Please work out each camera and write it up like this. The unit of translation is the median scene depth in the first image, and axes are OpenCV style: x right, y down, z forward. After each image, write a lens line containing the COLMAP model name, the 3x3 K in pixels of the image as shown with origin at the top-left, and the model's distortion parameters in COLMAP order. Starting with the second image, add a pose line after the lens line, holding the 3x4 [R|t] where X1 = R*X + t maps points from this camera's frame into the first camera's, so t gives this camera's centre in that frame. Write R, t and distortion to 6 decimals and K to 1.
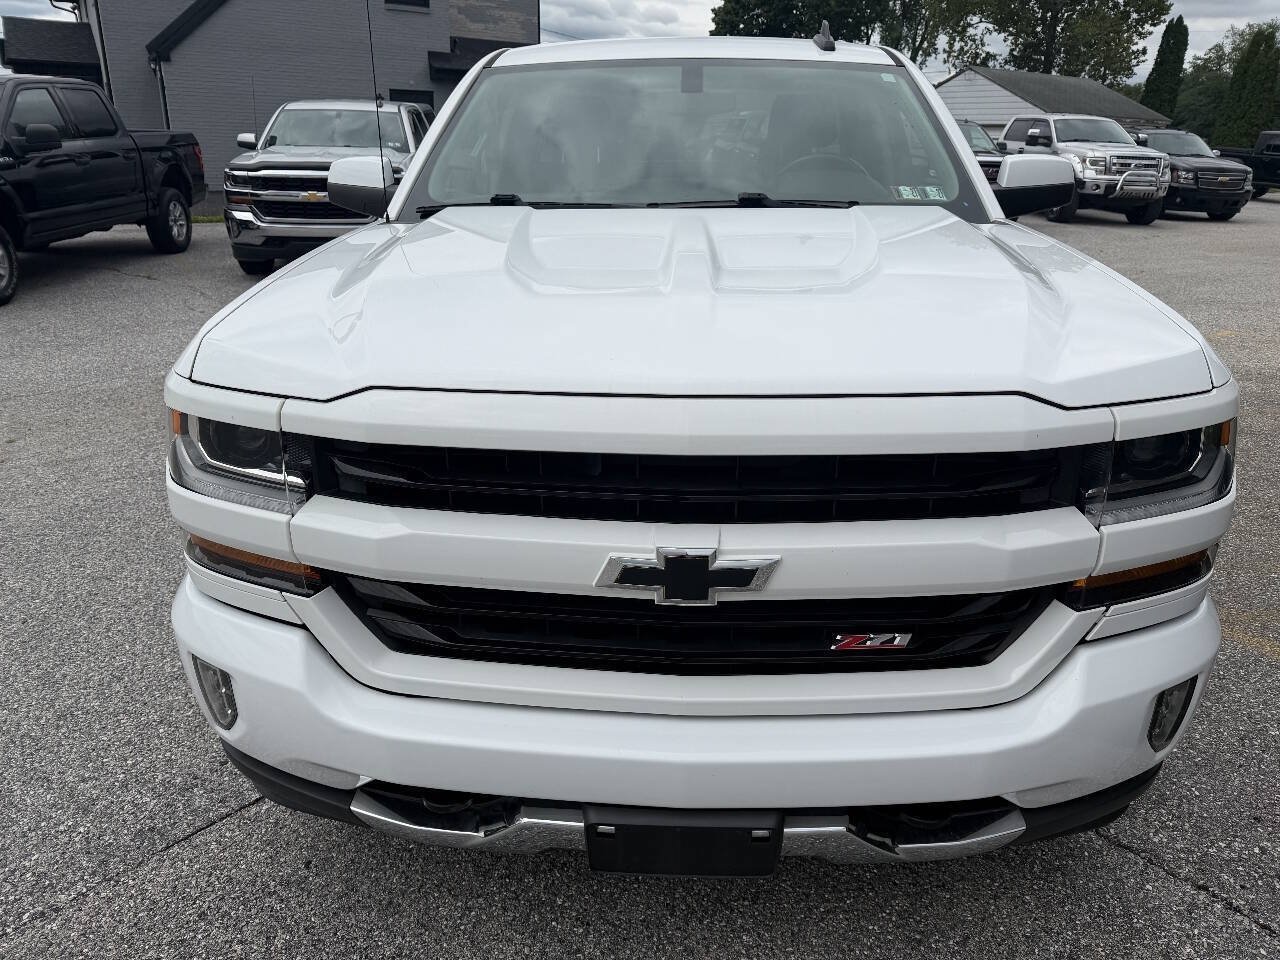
lens RADIAL K [[919.8, 0, 646.7], [0, 919.8, 480.3], [0, 0, 1]] dist [0.006415, -0.009061]
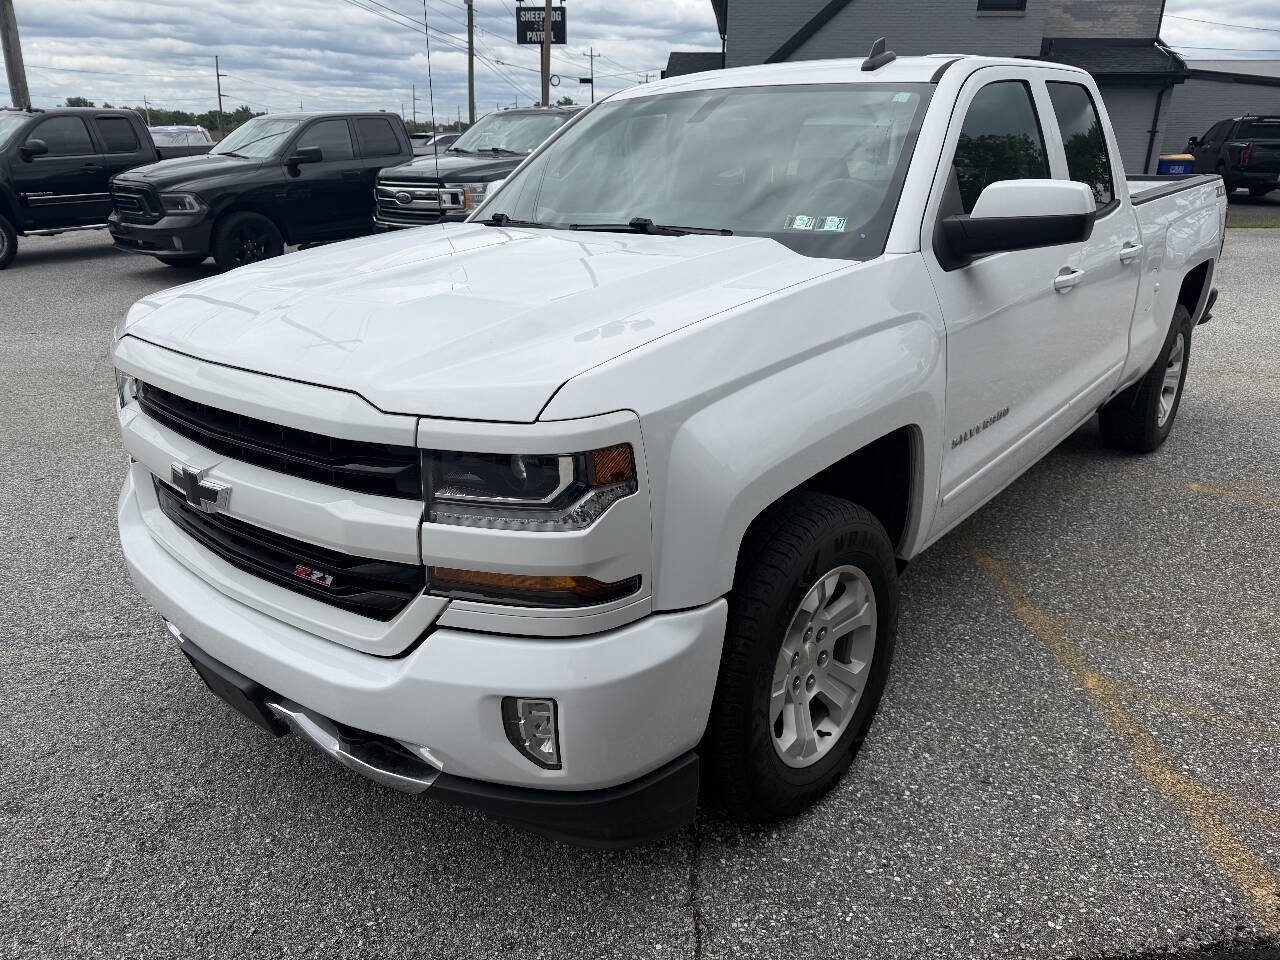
lens RADIAL K [[950.1, 0, 640.0], [0, 950.1, 480.0], [0, 0, 1]] dist [-0.007388, -0.007178]
pose [[0.786190, 0.186909, -0.589042, 1.313157], [-0.195750, 0.979403, 0.049508, -0.105024], [0.586163, 0.076382, 0.806585, 0.191054]]
